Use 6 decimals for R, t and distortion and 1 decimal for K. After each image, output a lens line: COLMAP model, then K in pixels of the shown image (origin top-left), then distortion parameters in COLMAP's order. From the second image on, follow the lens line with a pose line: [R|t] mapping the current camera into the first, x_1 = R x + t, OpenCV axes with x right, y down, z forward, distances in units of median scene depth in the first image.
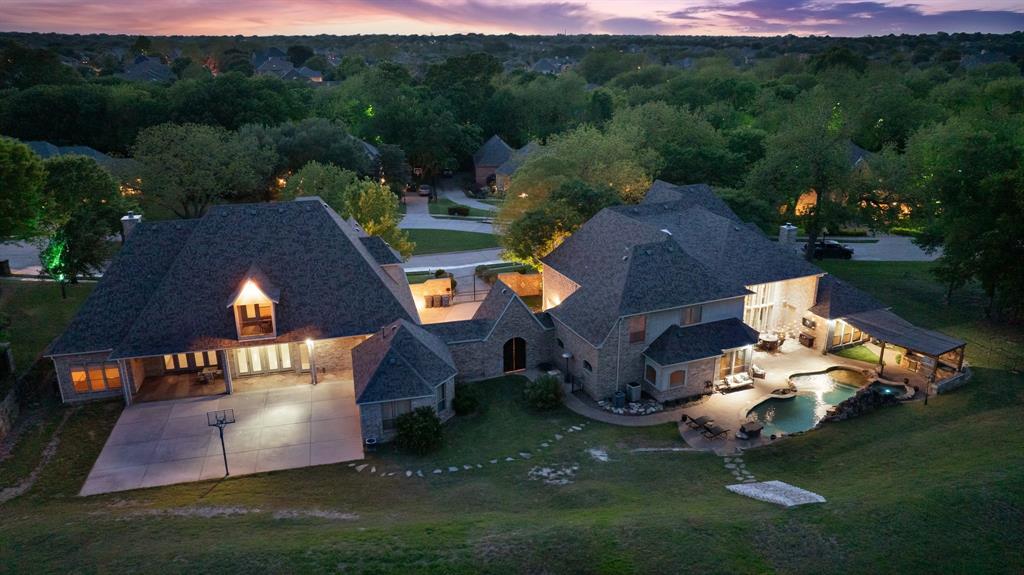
lens RADIAL K [[701.6, 0, 513.3], [0, 701.6, 288.8], [0, 0, 1]] dist [-0.005425, -0.005701]
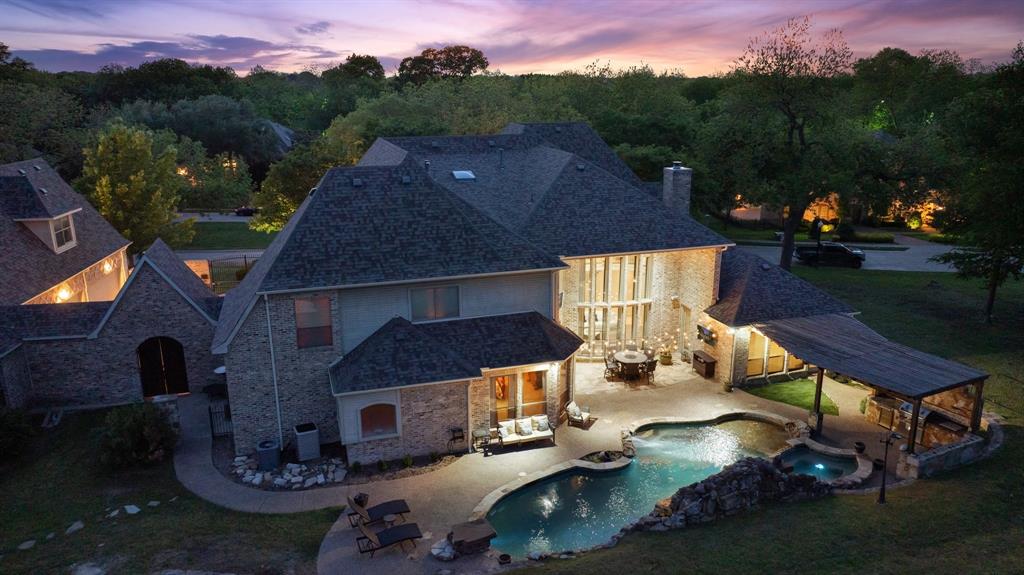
lens RADIAL K [[701.6, 0, 511.5], [0, 701.6, 286.0], [0, 0, 1]] dist [-0.005425, -0.005701]
pose [[0.994718, 0.026993, -0.099032, 0.352216], [-0.033332, 0.997461, -0.062926, 0.055600], [0.097082, 0.065895, 0.993093, 0.462915]]
